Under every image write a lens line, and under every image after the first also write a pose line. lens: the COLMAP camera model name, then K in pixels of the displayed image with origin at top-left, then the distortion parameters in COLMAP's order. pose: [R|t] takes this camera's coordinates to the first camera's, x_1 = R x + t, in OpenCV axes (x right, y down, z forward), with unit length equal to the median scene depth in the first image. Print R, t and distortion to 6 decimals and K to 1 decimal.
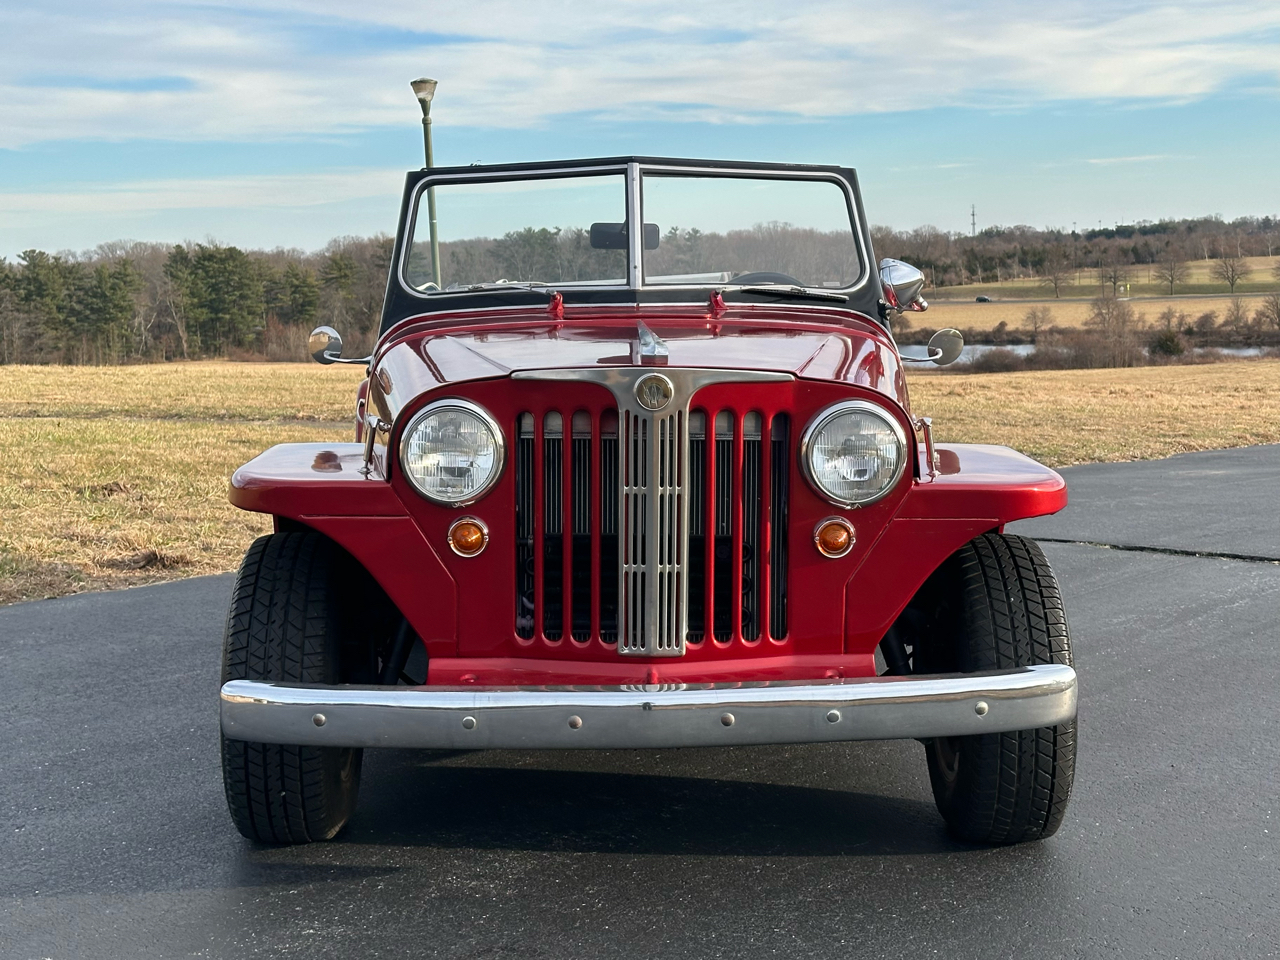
lens RADIAL K [[1952.6, 0, 614.5], [0, 1952.6, 459.3], [0, 0, 1]] dist [0.143154, -0.139367]
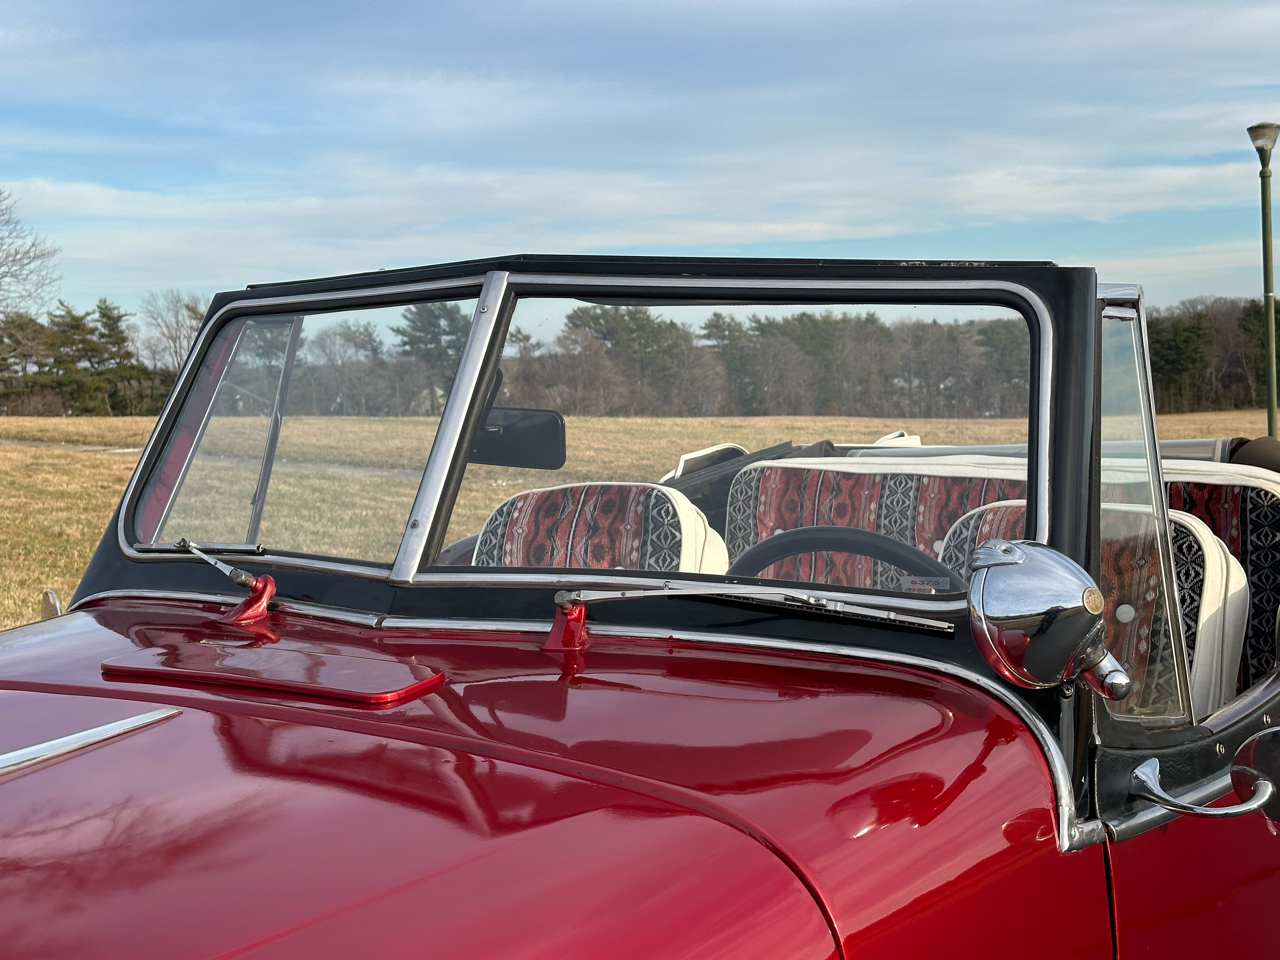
lens RADIAL K [[1763.7, 0, 645.8], [0, 1763.7, 477.1], [0, 0, 1]] dist [0.151811, -0.020955]
pose [[0.856363, 0.037825, -0.514986, 0.315626], [-0.043259, 0.999063, 0.001444, -0.142207], [0.514558, 0.021041, 0.857197, 0.902225]]
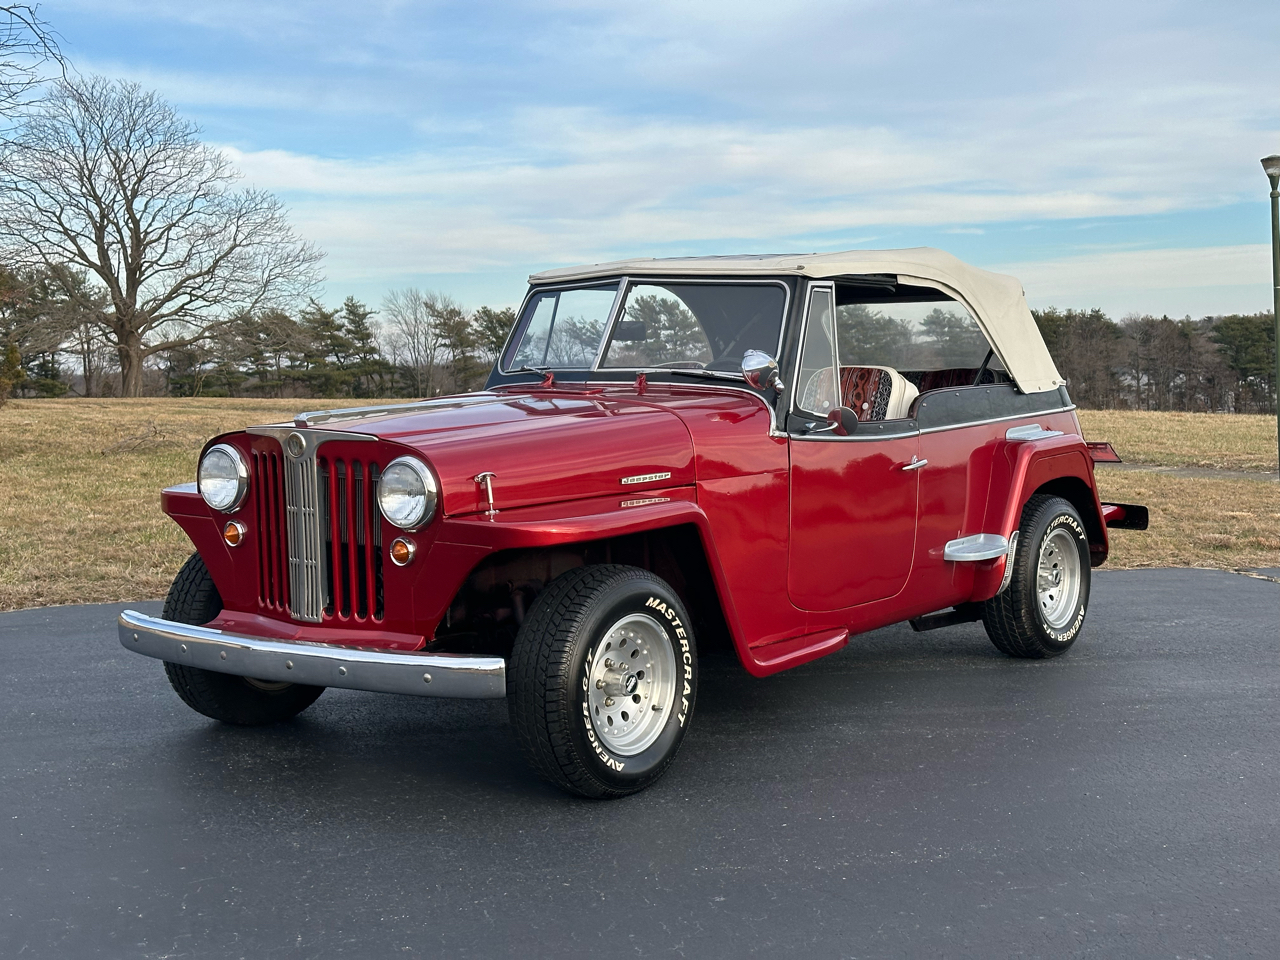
lens RADIAL K [[1736.5, 0, 638.5], [0, 1736.5, 476.4], [0, 0, 1]] dist [0.176287, -0.282223]
pose [[0.782803, 0.050496, -0.620217, 1.001470], [-0.056025, 0.998373, 0.010573, -0.036837], [0.619742, 0.026471, 0.784359, 0.103064]]
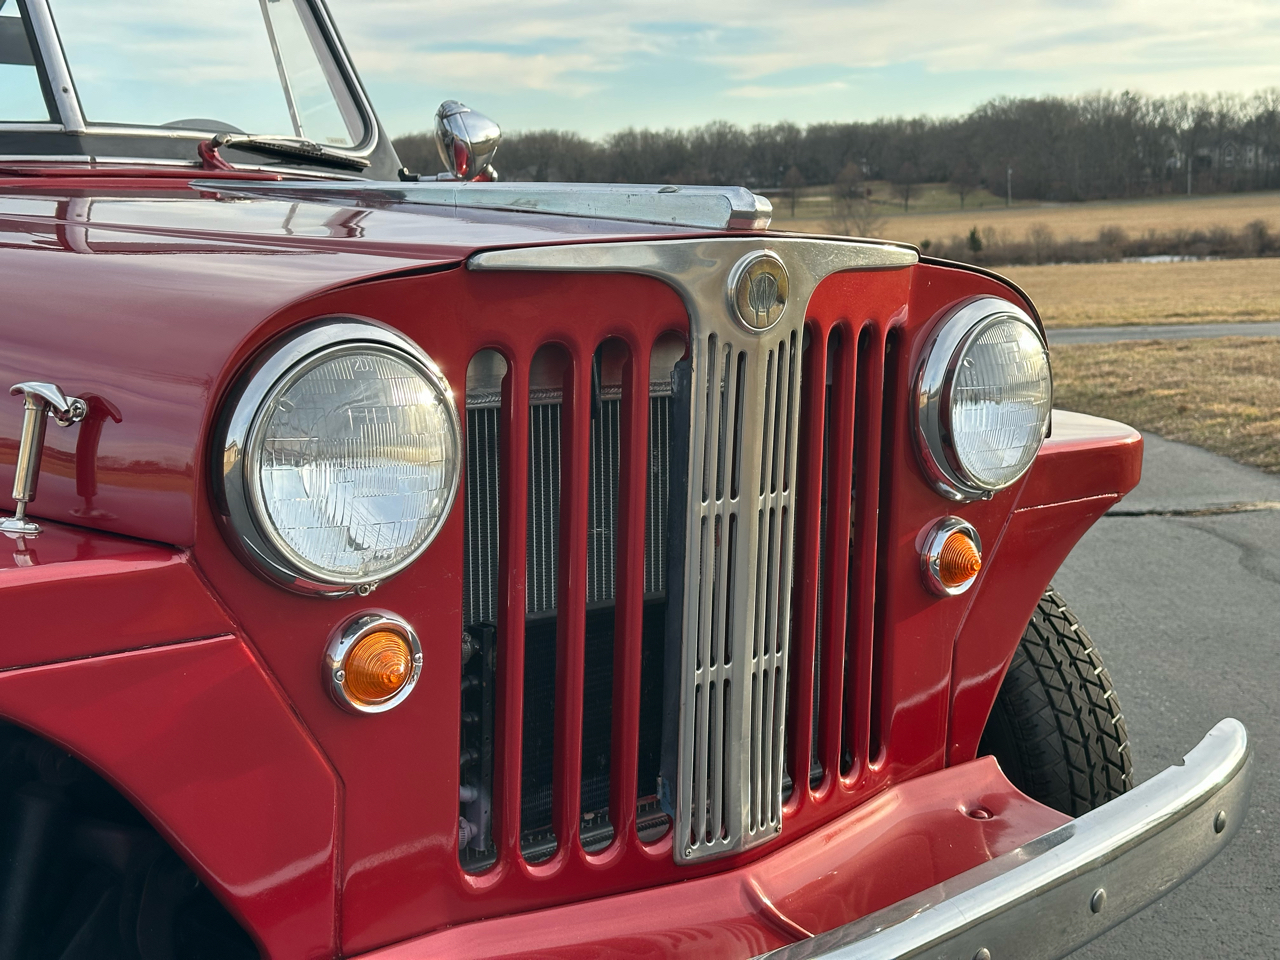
lens RADIAL K [[1782.4, 0, 644.3], [0, 1782.4, 501.4], [0, 0, 1]] dist [0.150821, -0.136786]
pose [[0.756759, -0.098544, 0.646223, -0.260982], [0.062003, 0.994936, 0.079111, -0.019092], [-0.650747, -0.019801, 0.759037, 0.659047]]
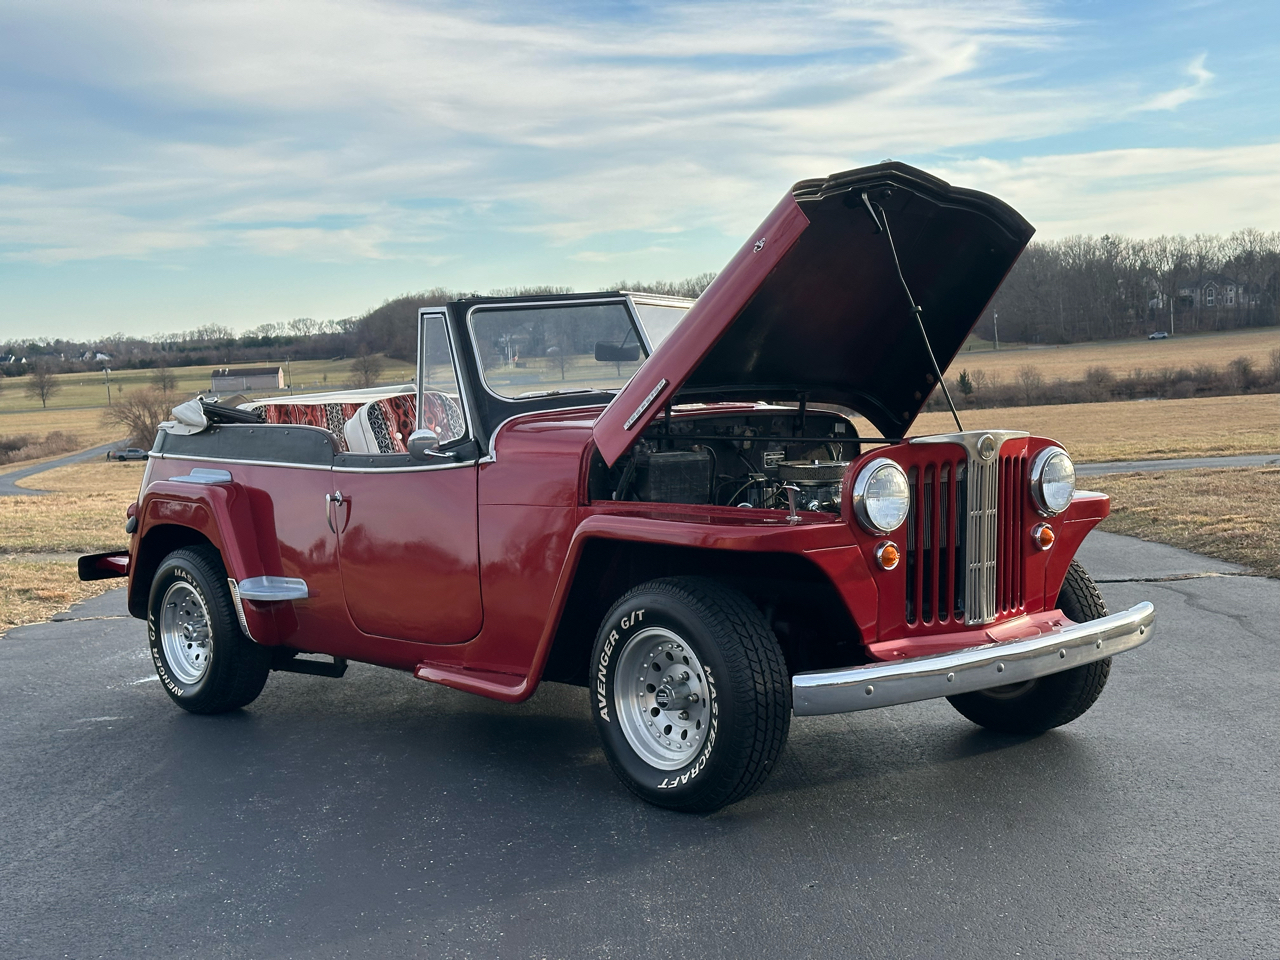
lens RADIAL K [[1782.4, 0, 644.3], [0, 1782.4, 501.4], [0, 0, 1]] dist [0.150821, -0.136786]
pose [[0.753869, -0.064255, 0.653875, -1.025651], [0.087609, 0.996150, -0.003116, -0.011070], [-0.651158, 0.059635, 0.756596, 0.120753]]
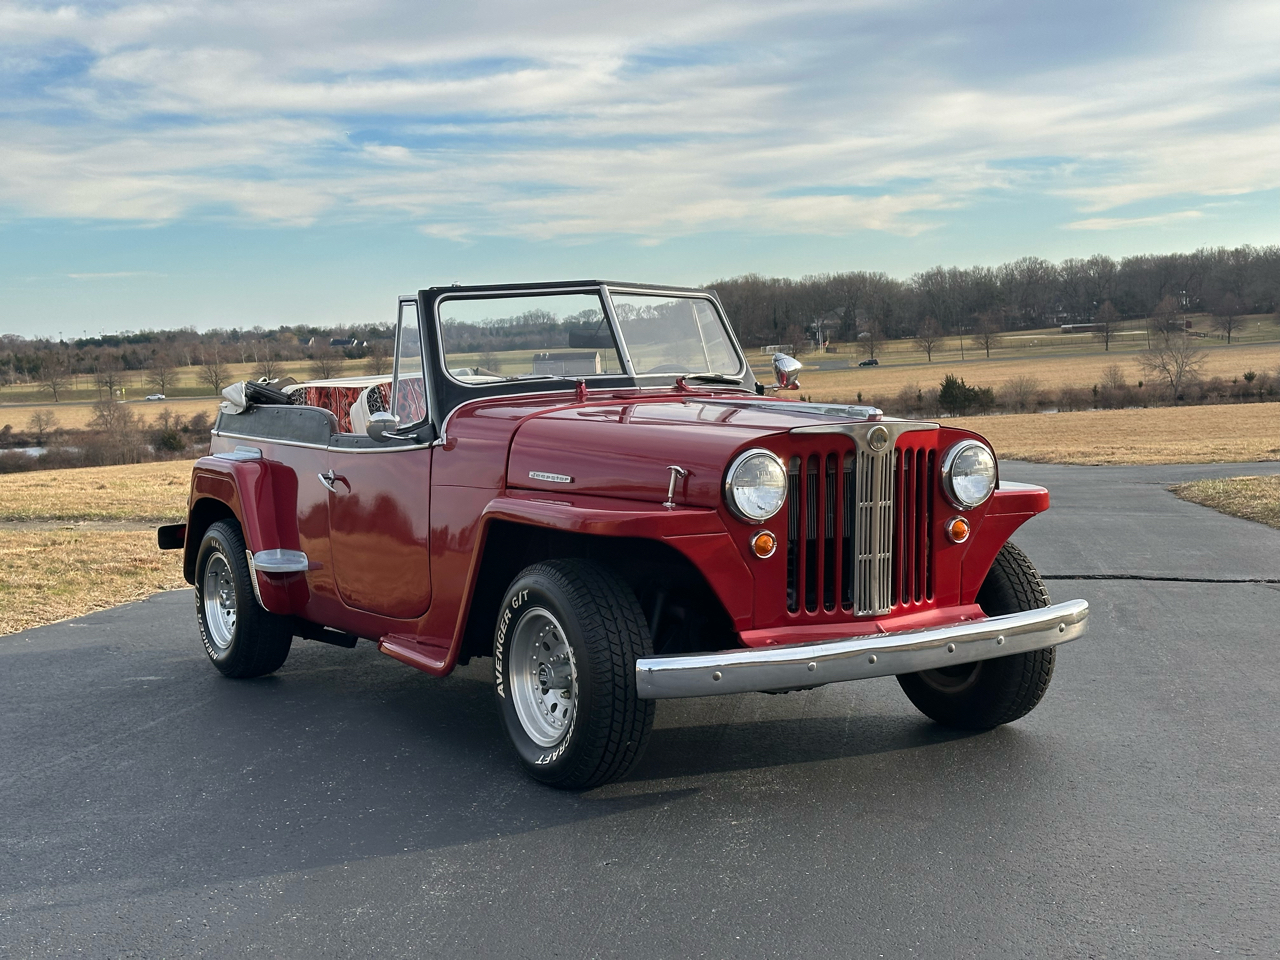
lens RADIAL K [[1772.1, 0, 641.7], [0, 1772.1, 480.5], [0, 0, 1]] dist [0.145599, -0.128067]
pose [[0.857839, -0.045061, 0.511940, -0.792392], [0.064007, 0.997760, -0.019432, 0.012071], [-0.509918, 0.049438, 0.858801, -0.077657]]
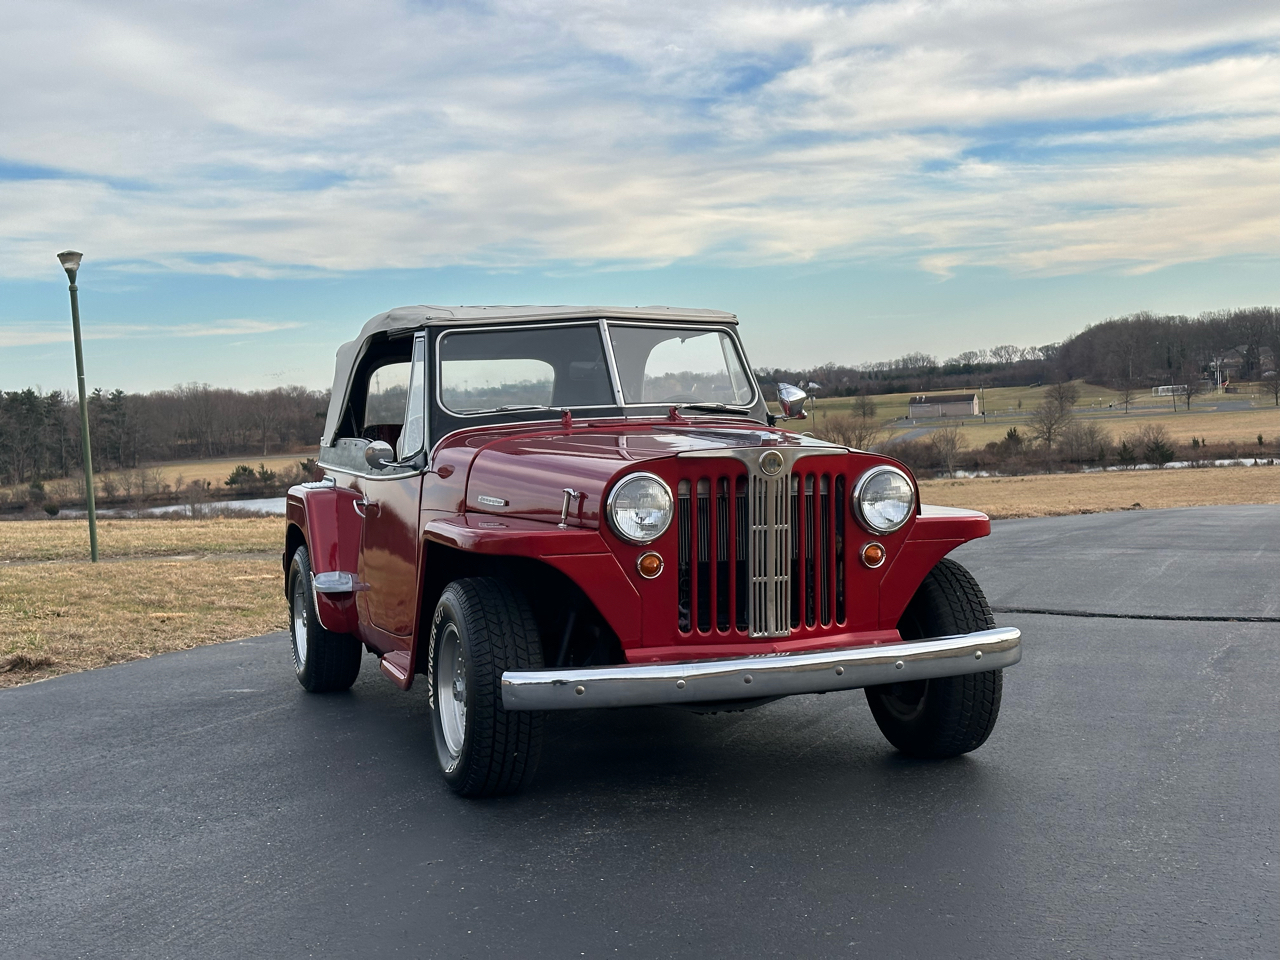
lens RADIAL K [[1773.7, 0, 644.3], [0, 1773.7, 456.7], [0, 0, 1]] dist [0.126909, -0.041151]
pose [[0.946667, -0.025975, 0.321164, -0.493528], [0.051014, 0.996256, -0.069794, 0.049992], [-0.318149, 0.082455, 0.944448, -0.271327]]
